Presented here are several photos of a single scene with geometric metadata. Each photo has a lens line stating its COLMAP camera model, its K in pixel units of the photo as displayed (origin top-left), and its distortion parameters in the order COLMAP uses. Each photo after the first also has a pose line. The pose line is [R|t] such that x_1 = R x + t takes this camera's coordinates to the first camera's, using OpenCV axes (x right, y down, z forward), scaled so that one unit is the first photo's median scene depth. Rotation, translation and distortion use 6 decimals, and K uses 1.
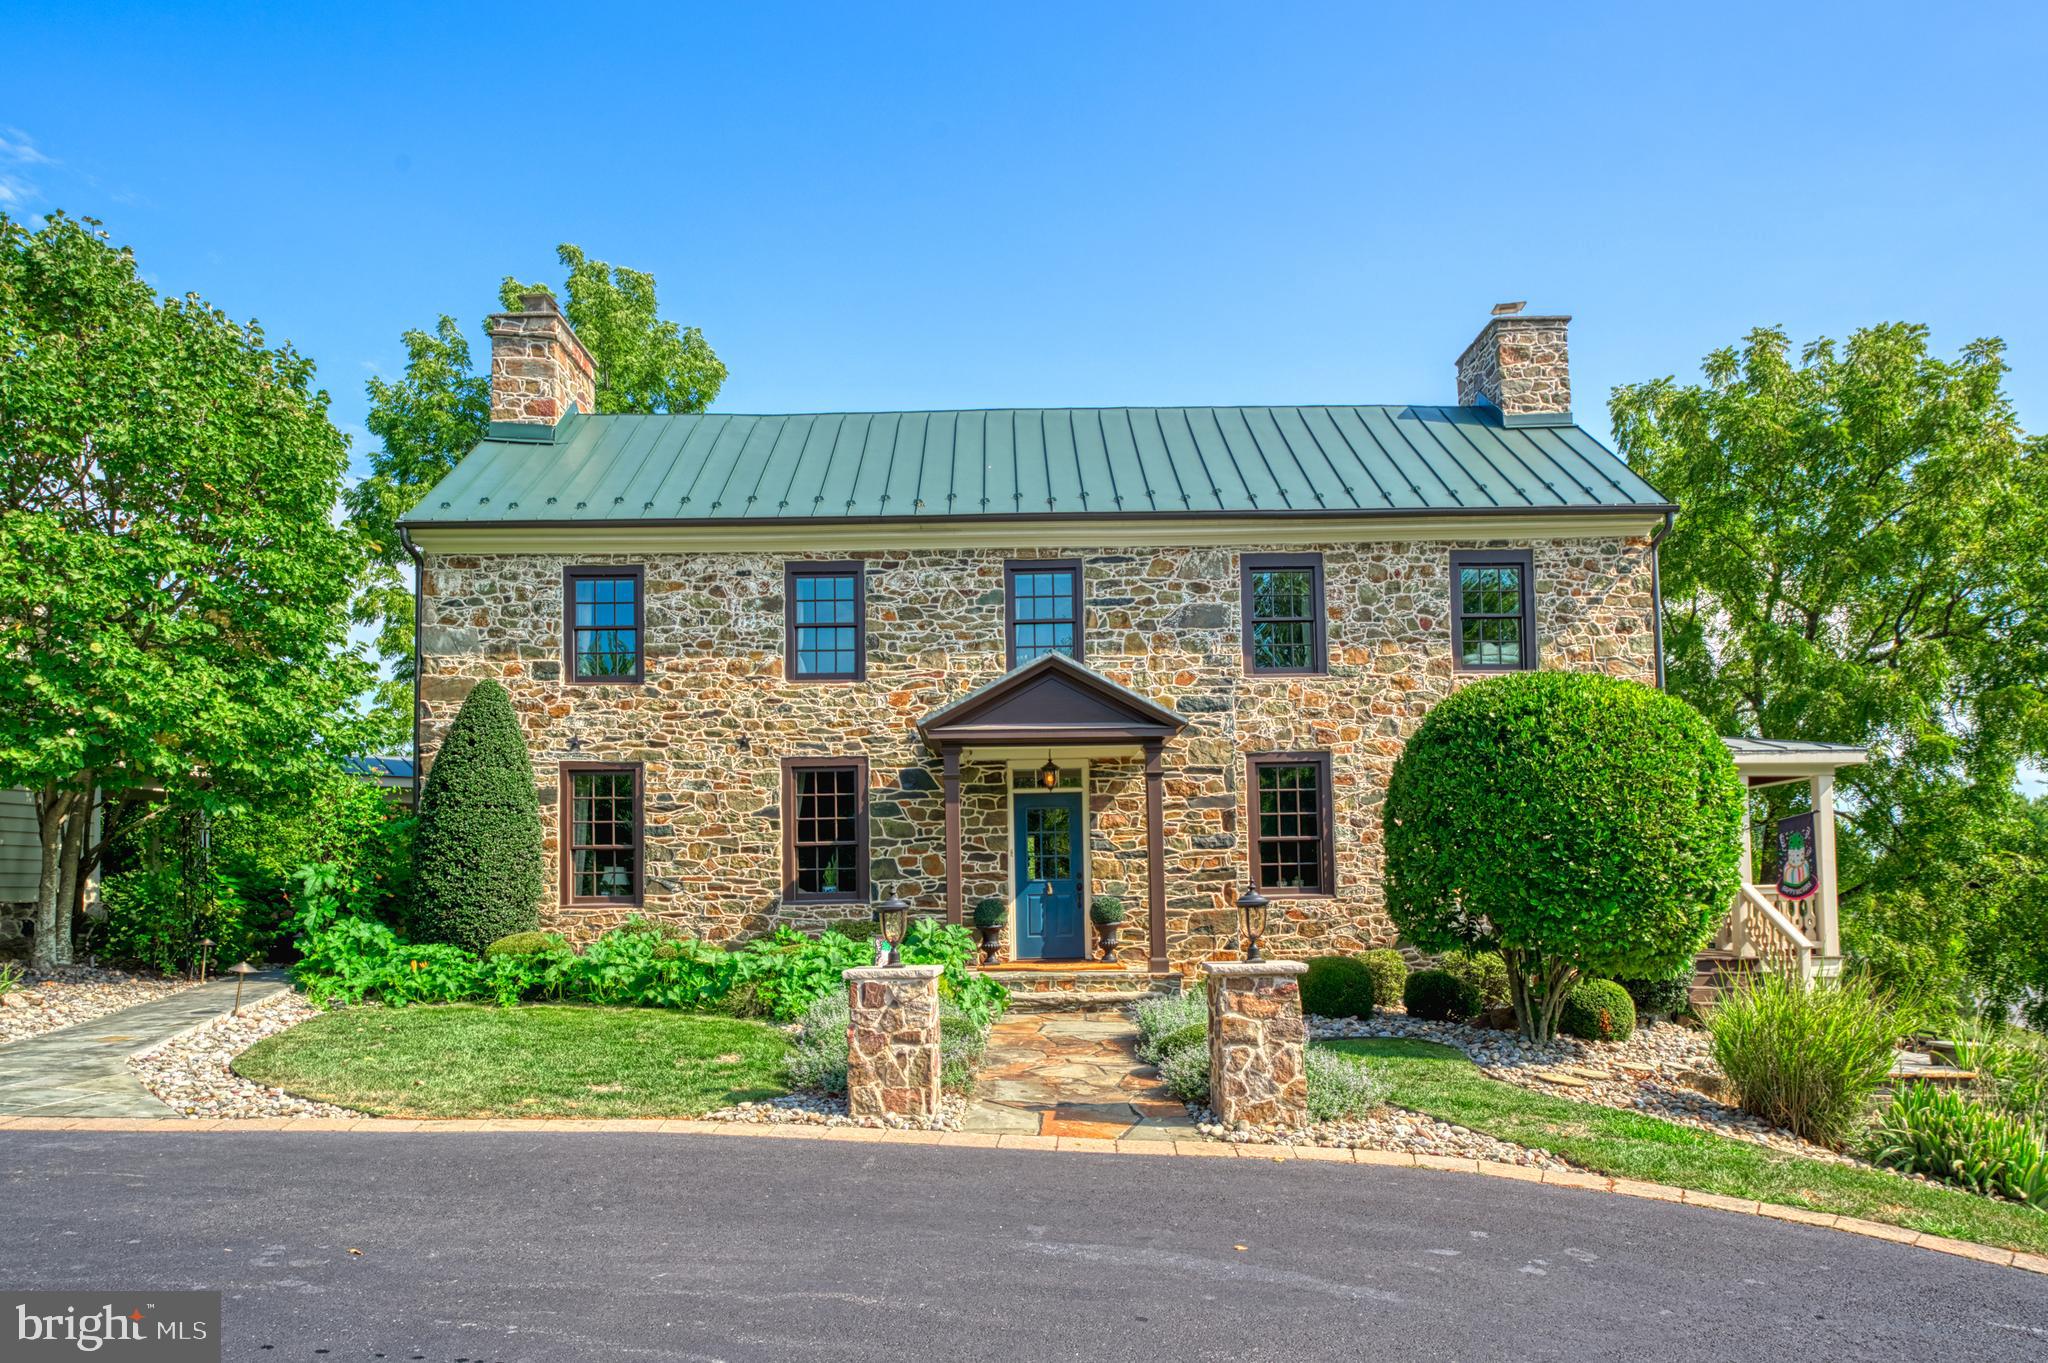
lens RADIAL K [[1187.7, 0, 1023.9], [0, 1187.7, 725.4], [0, 0, 1]] dist [0.004894, 0.000644]
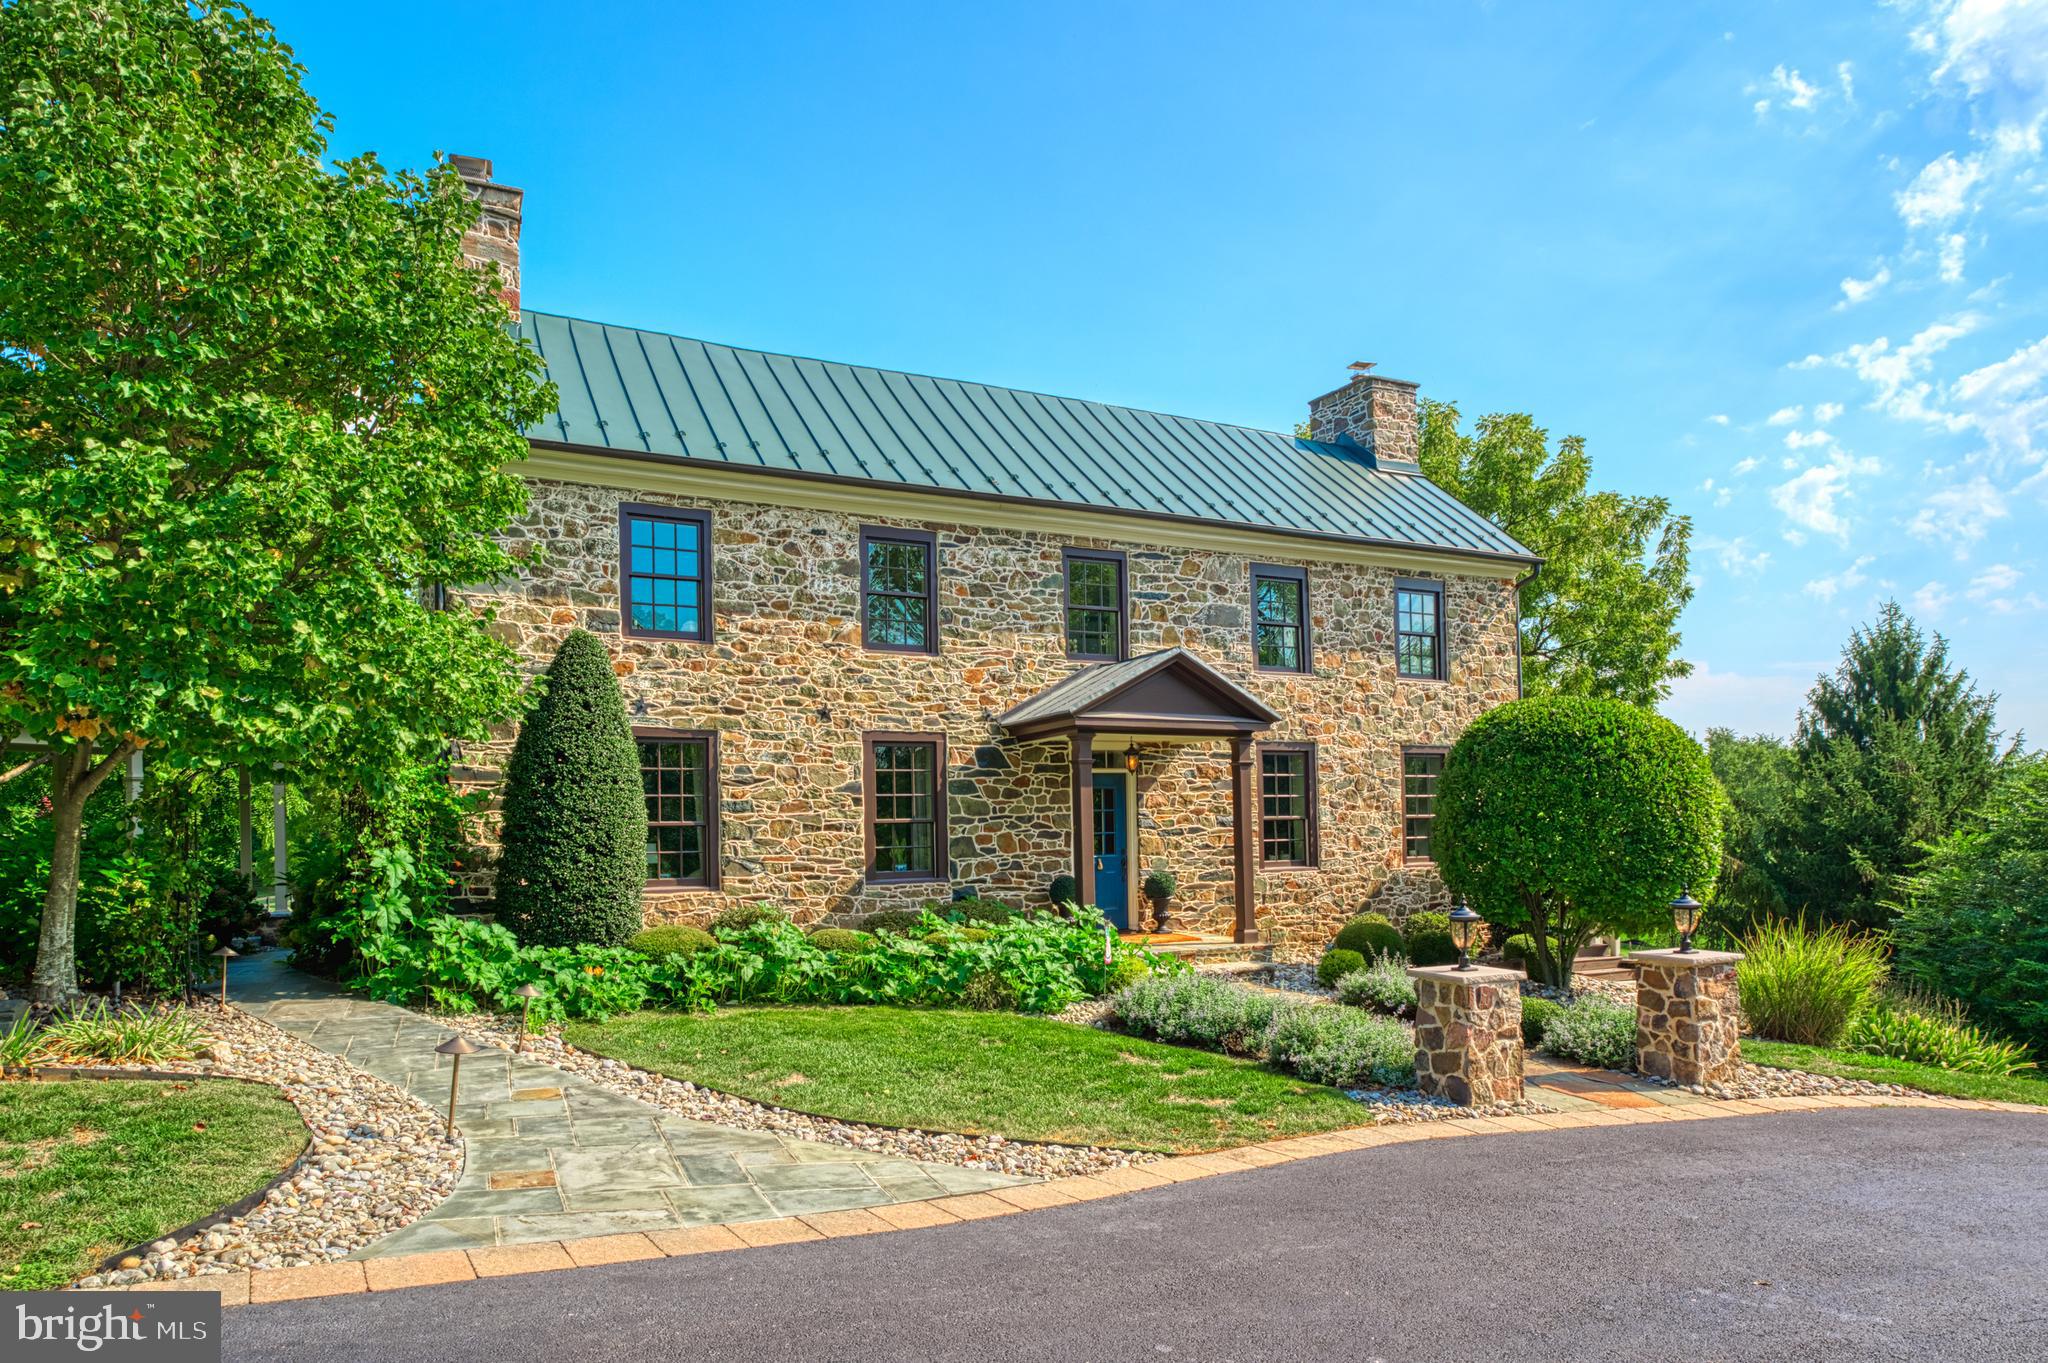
lens RADIAL K [[1172.3, 0, 1024.0], [0, 1172.3, 681.5], [0, 0, 1]] dist [0.003516, 0.000647]
pose [[0.905102, 0.054714, 0.421660, -0.482833], [-0.061601, 0.998097, 0.002716, -0.022952], [-0.420710, -0.028433, 0.906750, 0.088786]]
